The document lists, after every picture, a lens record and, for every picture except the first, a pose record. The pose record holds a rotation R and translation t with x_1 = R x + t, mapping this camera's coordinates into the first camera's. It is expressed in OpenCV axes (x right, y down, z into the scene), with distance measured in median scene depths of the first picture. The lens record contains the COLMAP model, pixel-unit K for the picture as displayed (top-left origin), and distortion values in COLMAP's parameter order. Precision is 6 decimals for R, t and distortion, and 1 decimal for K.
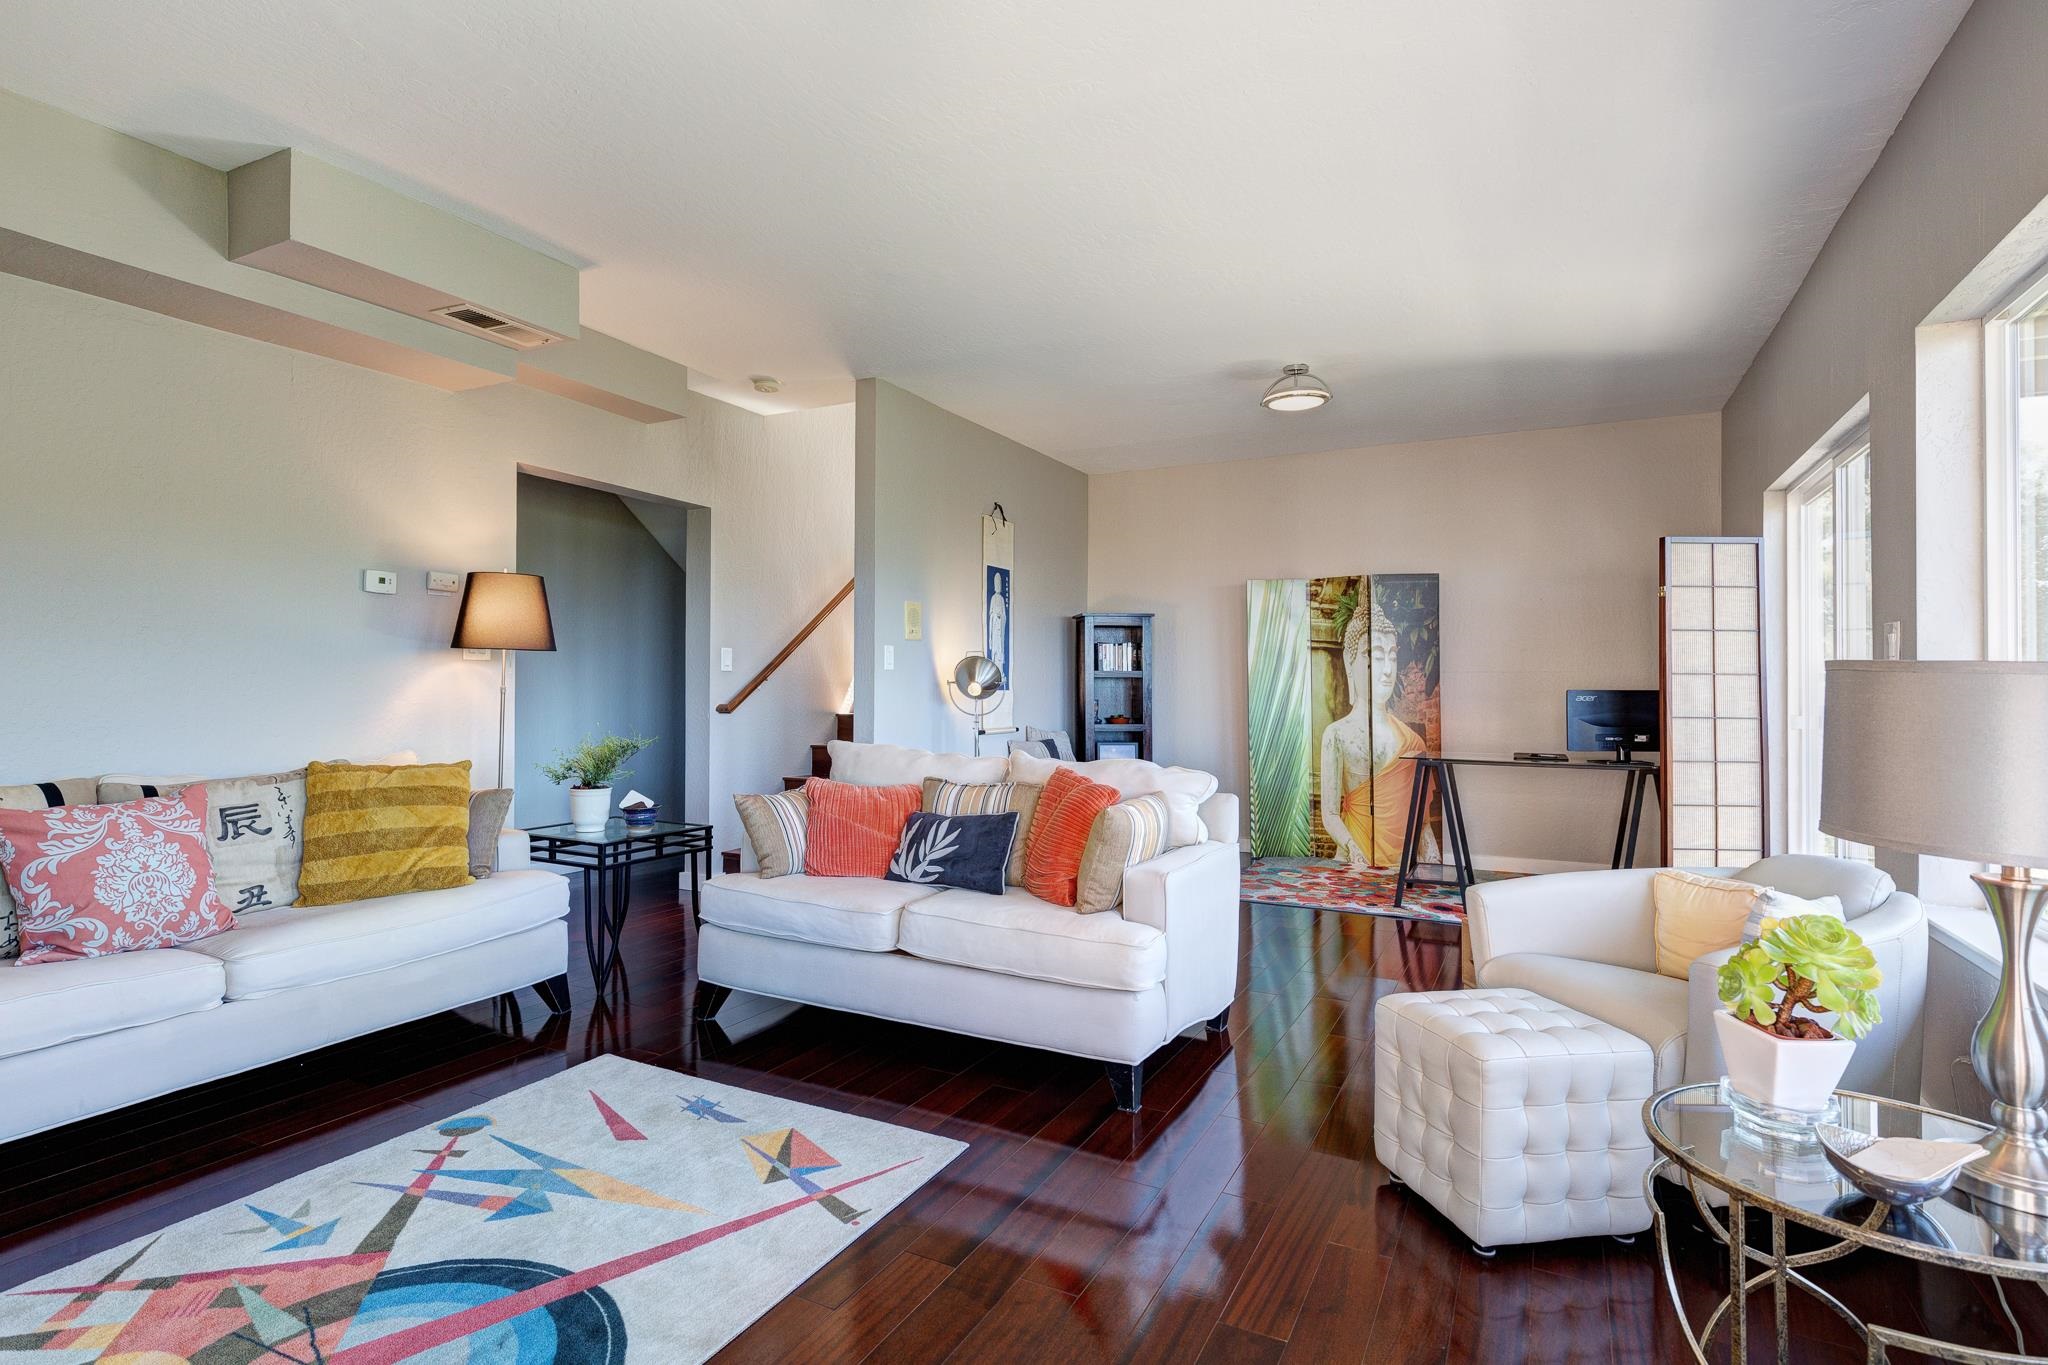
lens RADIAL K [[1014.4, 0, 1023.4], [0, 1014.4, 675.6], [0, 0, 1]] dist [-0.000241, -0.000006]
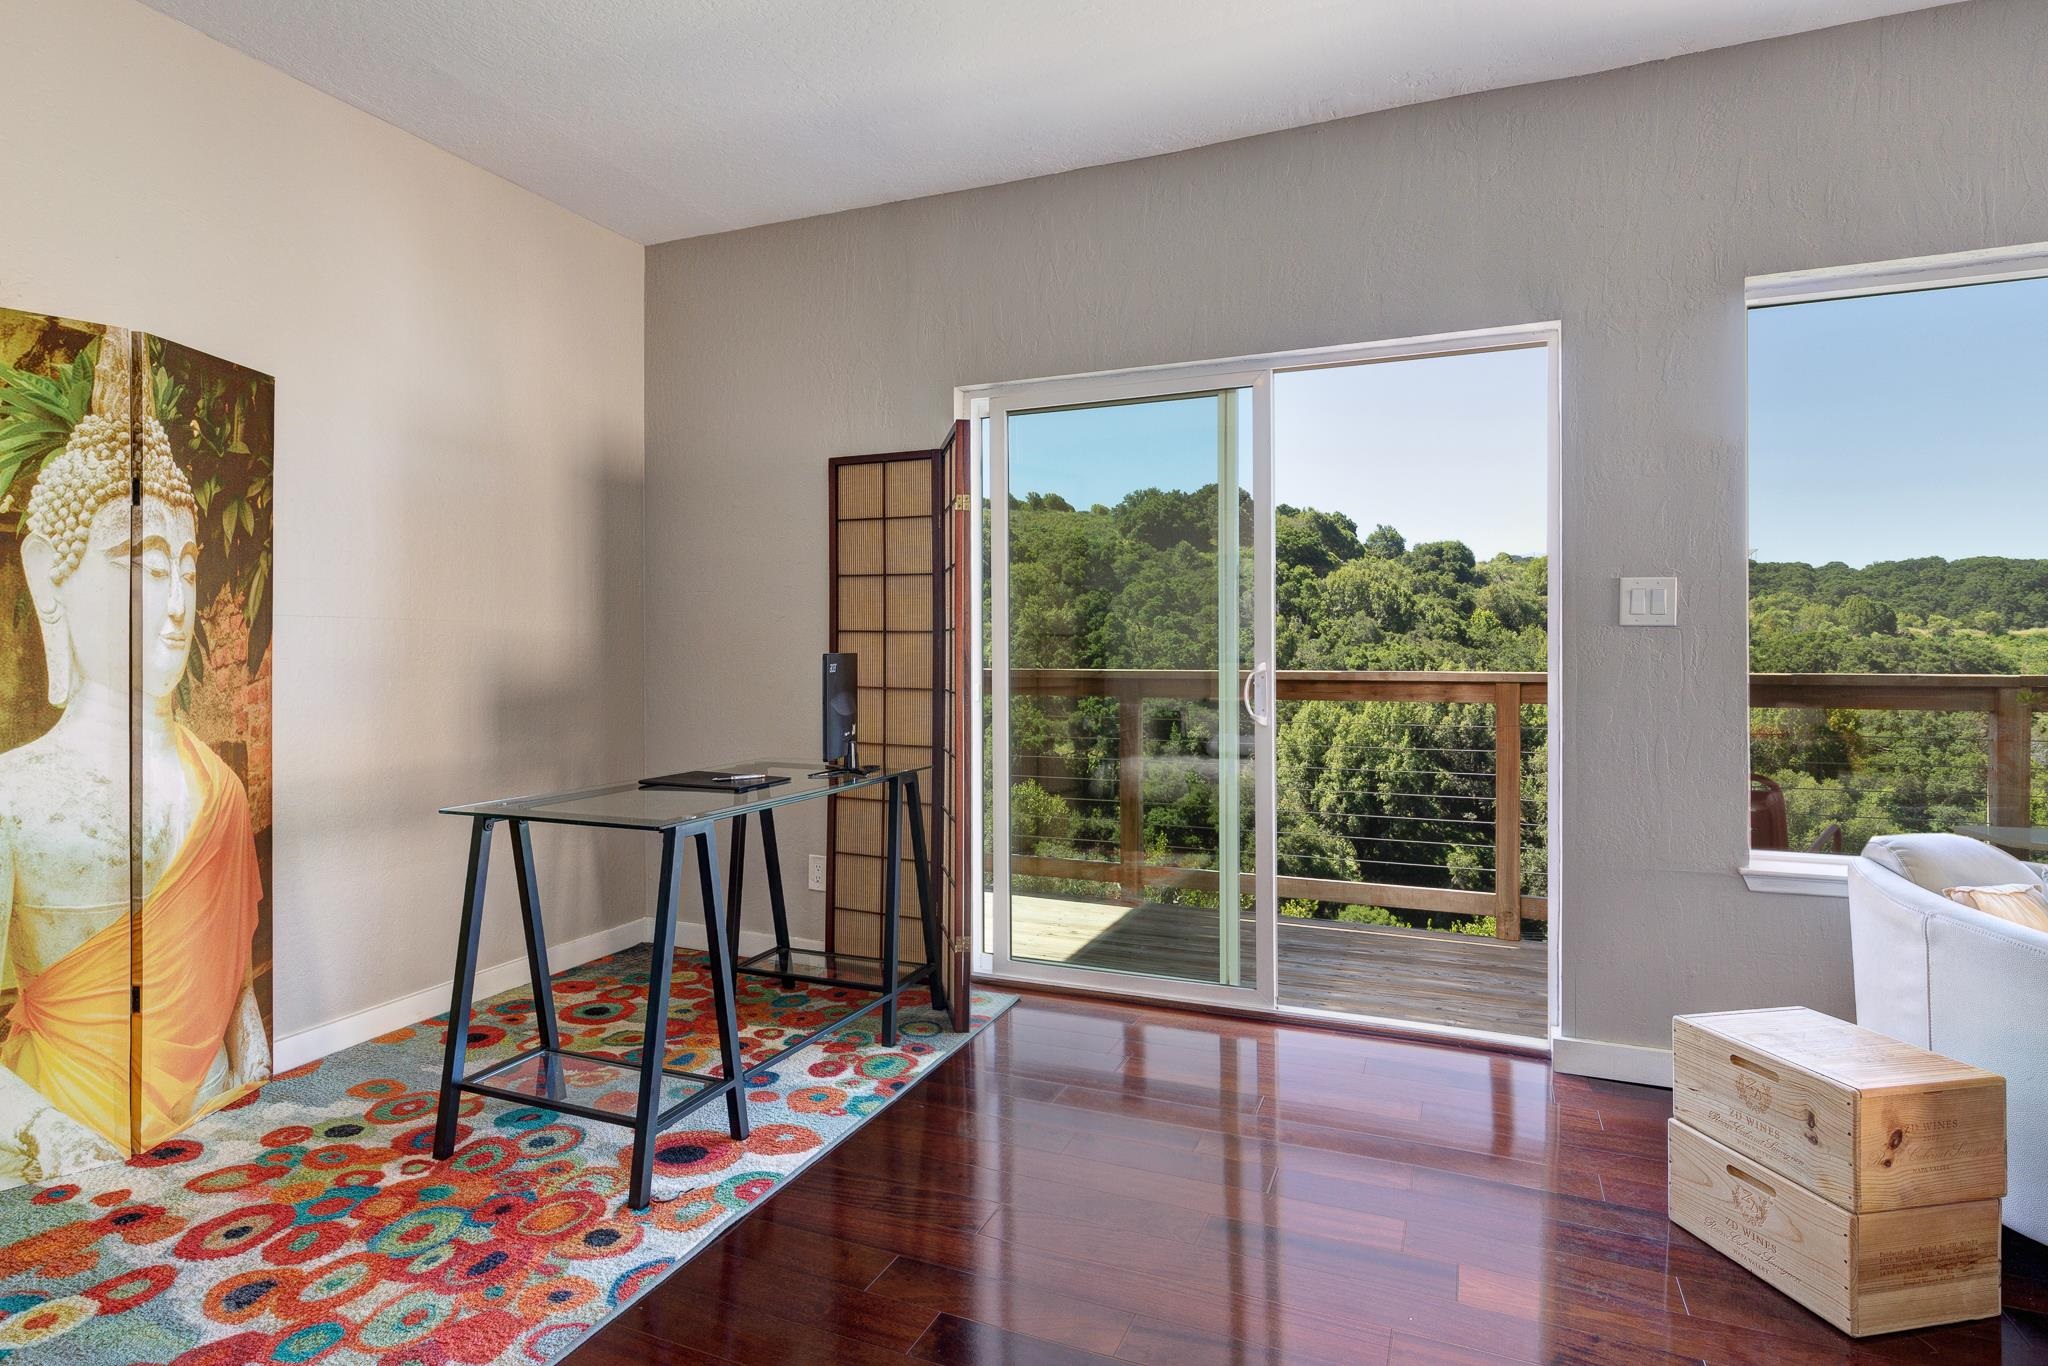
lens RADIAL K [[1064.9, 0, 1017.3], [0, 1064.9, 664.1], [0, 0, 1]] dist [0.003831, -0.003451]
pose [[-0.062866, -0.016593, 0.997884, -0.046183], [-0.001532, 0.999862, 0.016529, 0.008949], [-0.998021, -0.000490, -0.062882, 0.719691]]
